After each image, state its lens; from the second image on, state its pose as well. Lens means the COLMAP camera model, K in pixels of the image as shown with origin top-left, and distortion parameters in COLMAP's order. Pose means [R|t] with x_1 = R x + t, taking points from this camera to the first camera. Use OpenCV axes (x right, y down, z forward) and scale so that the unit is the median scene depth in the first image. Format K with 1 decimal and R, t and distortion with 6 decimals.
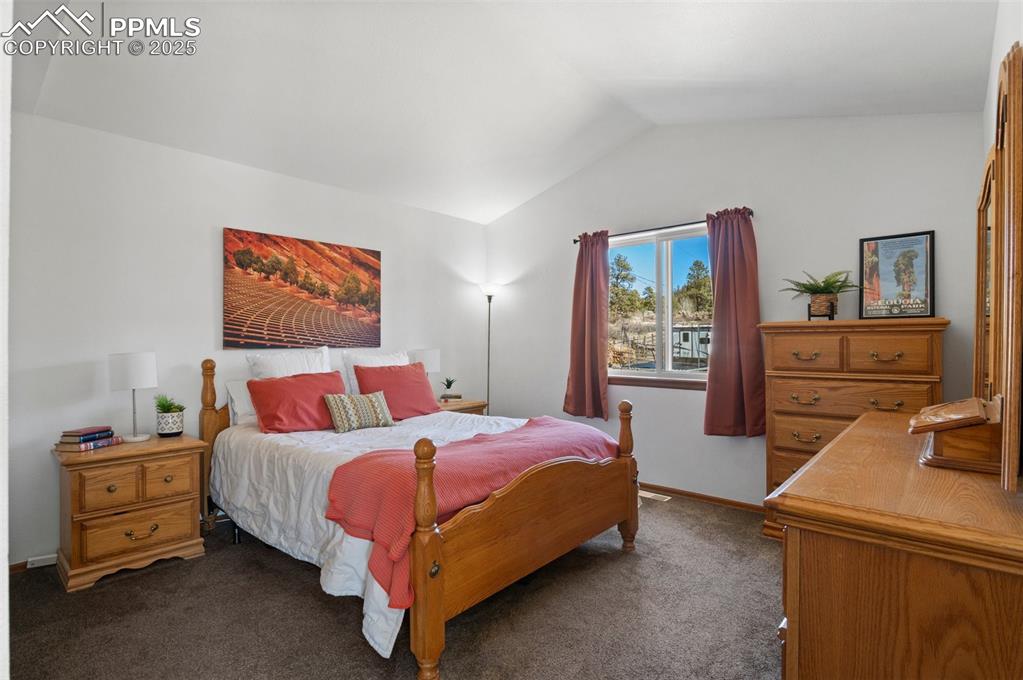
lens RADIAL K [[498.2, 0, 511.5], [0, 498.2, 340.0], [0, 0, 1]] dist [-0.001271, -0.000318]
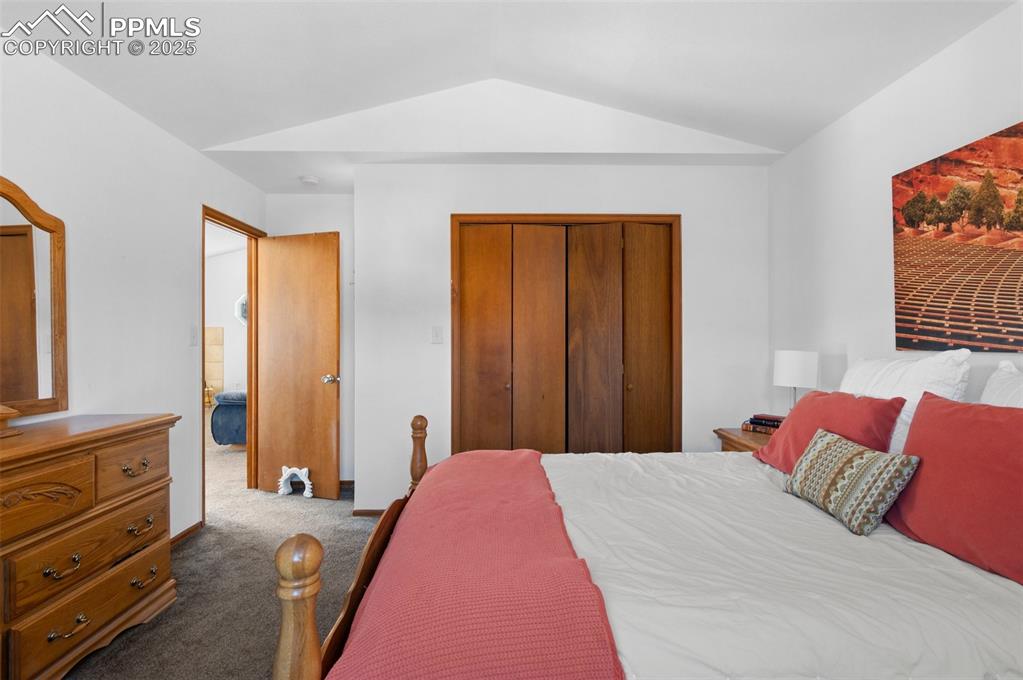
lens RADIAL K [[498.2, 0, 511.5], [0, 498.2, 340.0], [0, 0, 1]] dist [-0.001271, -0.000318]
pose [[-0.727121, -0.001250, -0.686508, 0.279044], [0.002046, 0.999990, -0.003988, 0.005457], [0.686507, -0.004304, -0.727111, 1.076910]]
